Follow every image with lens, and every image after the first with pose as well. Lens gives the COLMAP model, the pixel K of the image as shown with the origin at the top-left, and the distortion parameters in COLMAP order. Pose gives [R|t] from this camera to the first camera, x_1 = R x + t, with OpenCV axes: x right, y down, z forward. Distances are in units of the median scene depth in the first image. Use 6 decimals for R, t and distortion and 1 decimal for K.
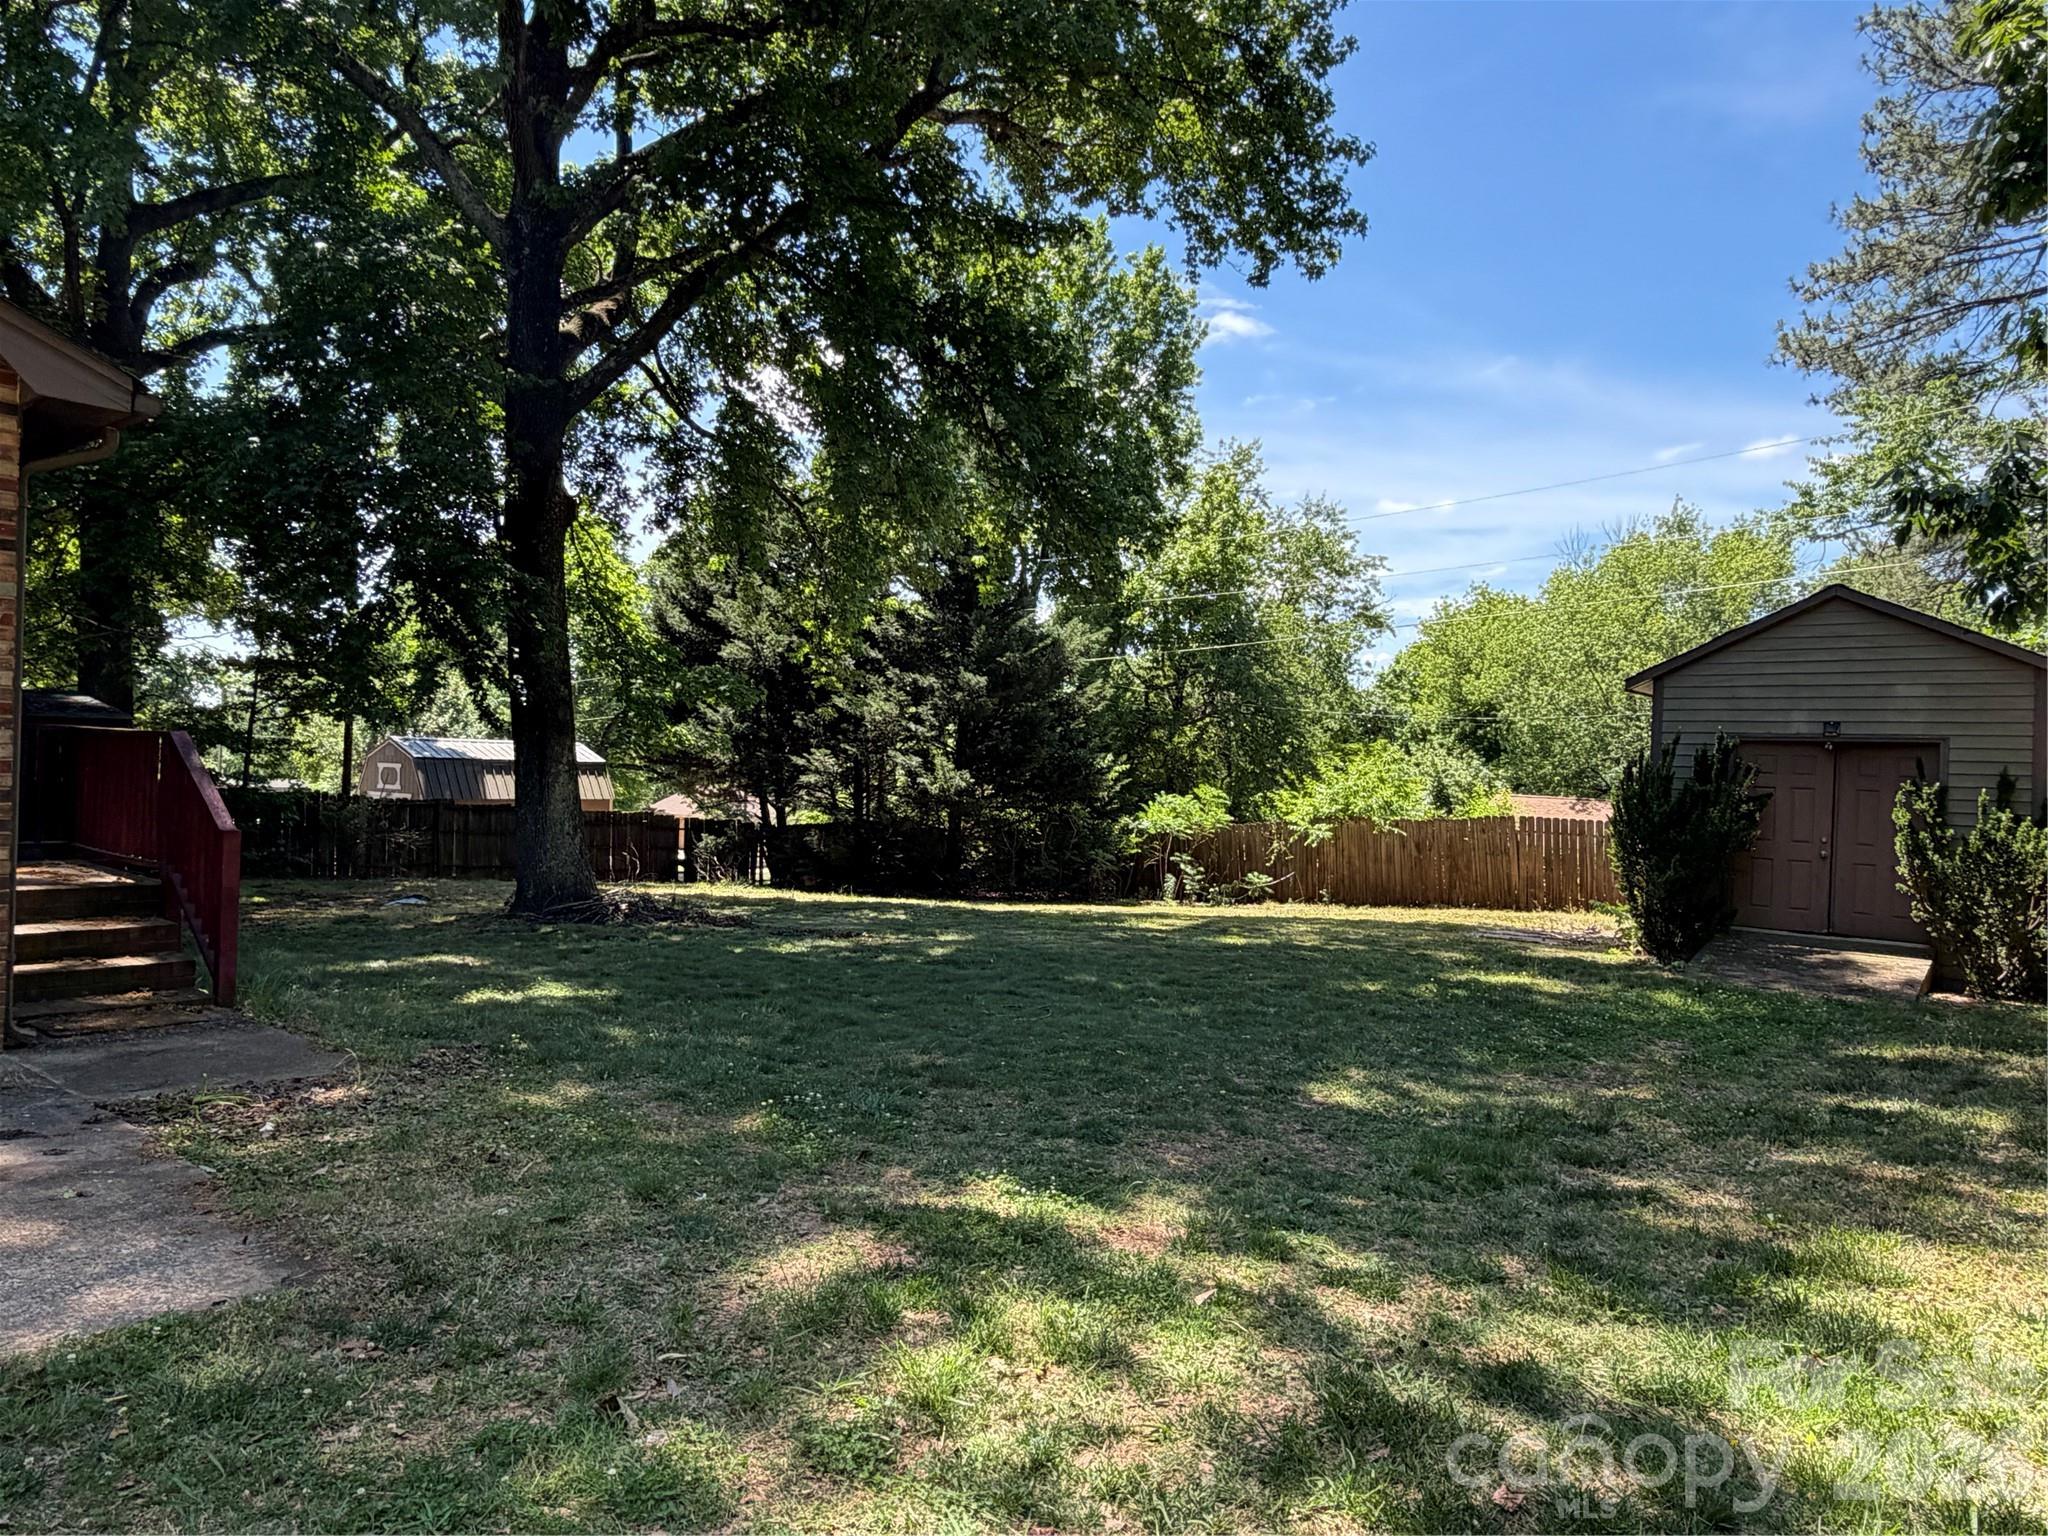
lens RADIAL K [[1331.0, 0, 1024.6], [0, 1331.0, 765.7], [0, 0, 1]] dist [0.025802, 0.000576]
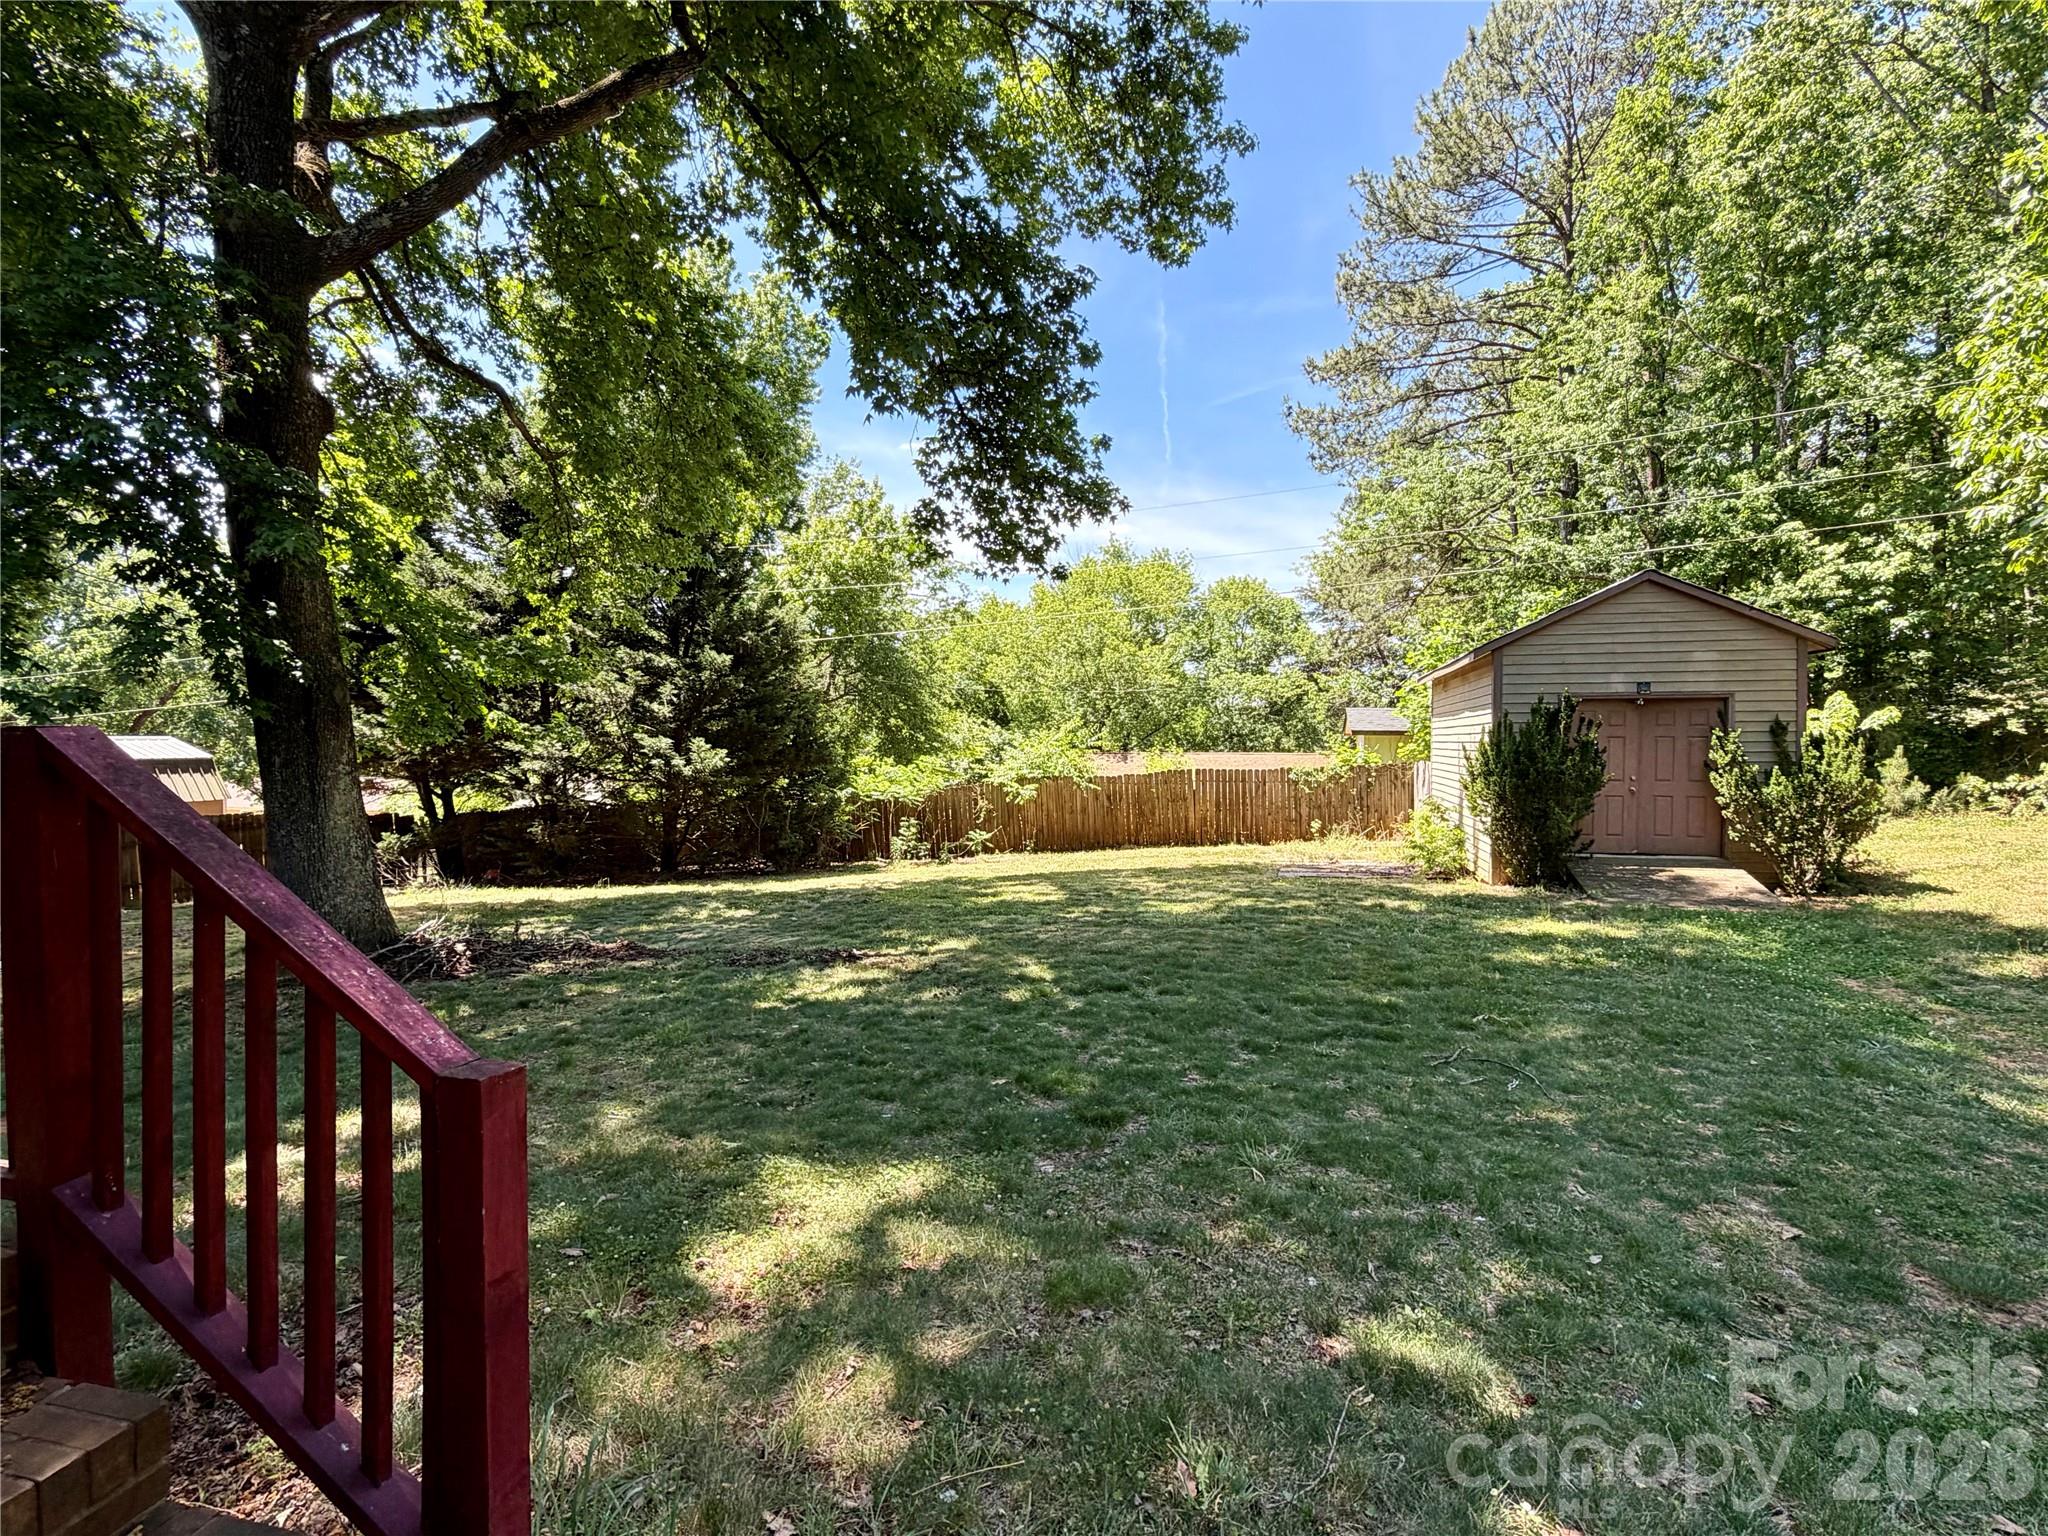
lens RADIAL K [[1010.8, 0, 1022.0], [0, 1010.8, 775.5], [0, 0, 1]] dist [0.005029, -0.000368]
pose [[0.895840, -0.052115, 0.441310, -0.170813], [0.034357, 0.998249, 0.048141, -0.006016], [-0.443046, -0.027964, 0.896062, 0.218188]]
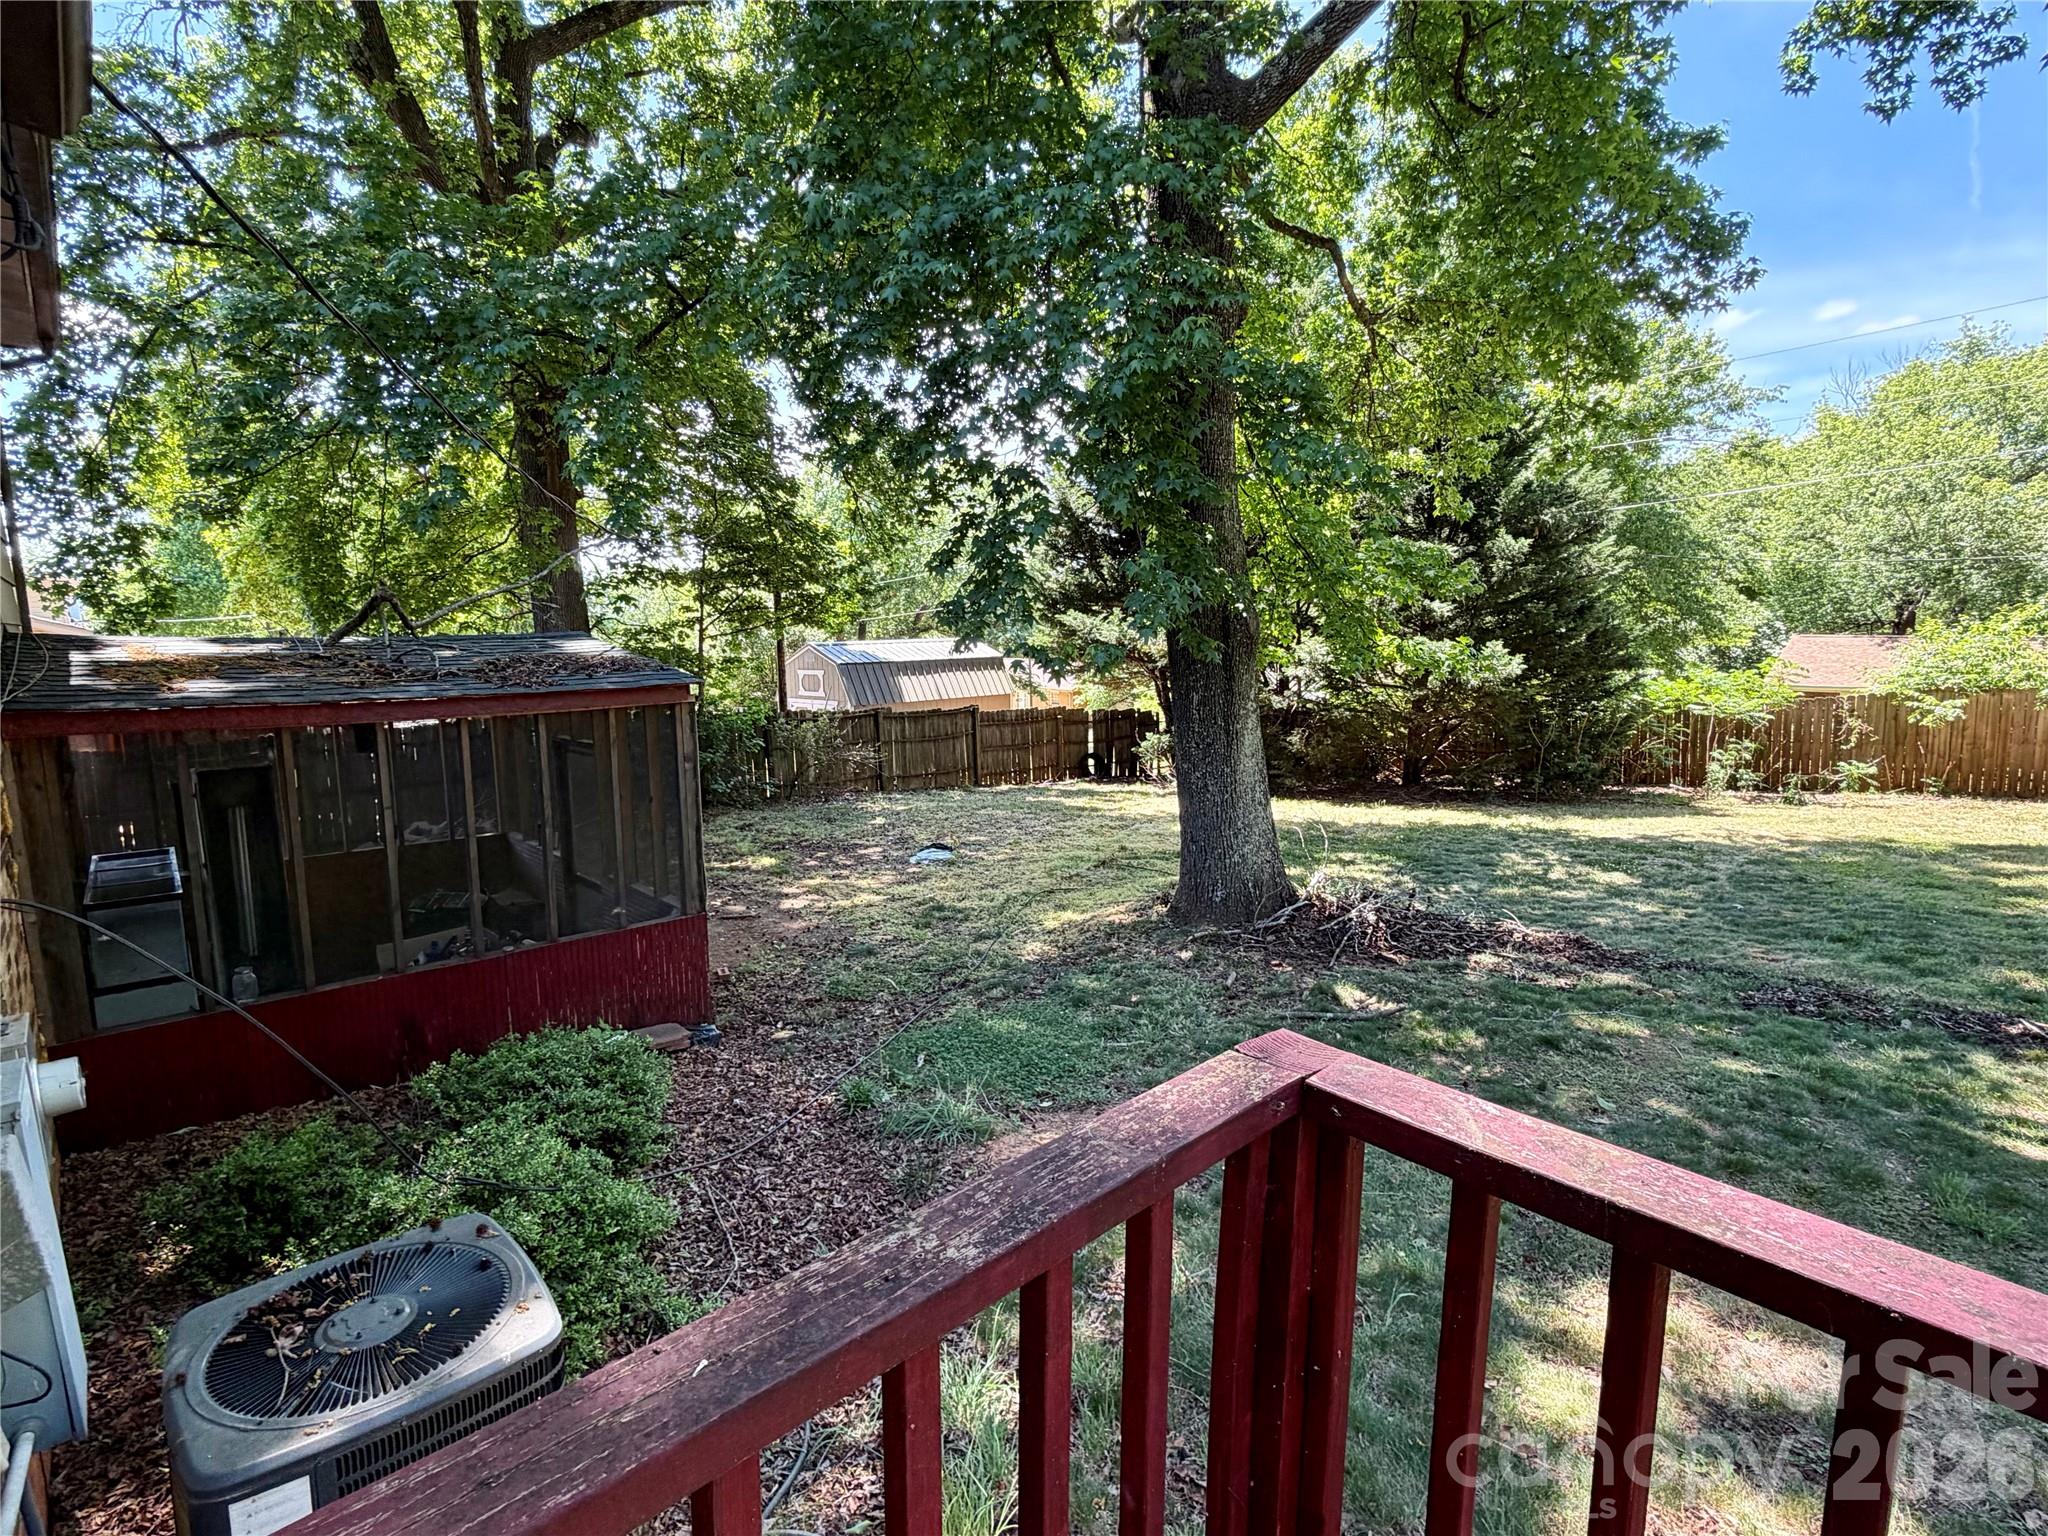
lens RADIAL K [[1010.8, 0, 1030.2], [0, 1010.8, 780.6], [0, 0, 1]] dist [0.005029, -0.000368]
pose [[0.991915, -0.032900, -0.122563, -0.261711], [0.051196, 0.987471, 0.149263, -0.028590], [0.116117, -0.154331, 0.981172, 0.320580]]
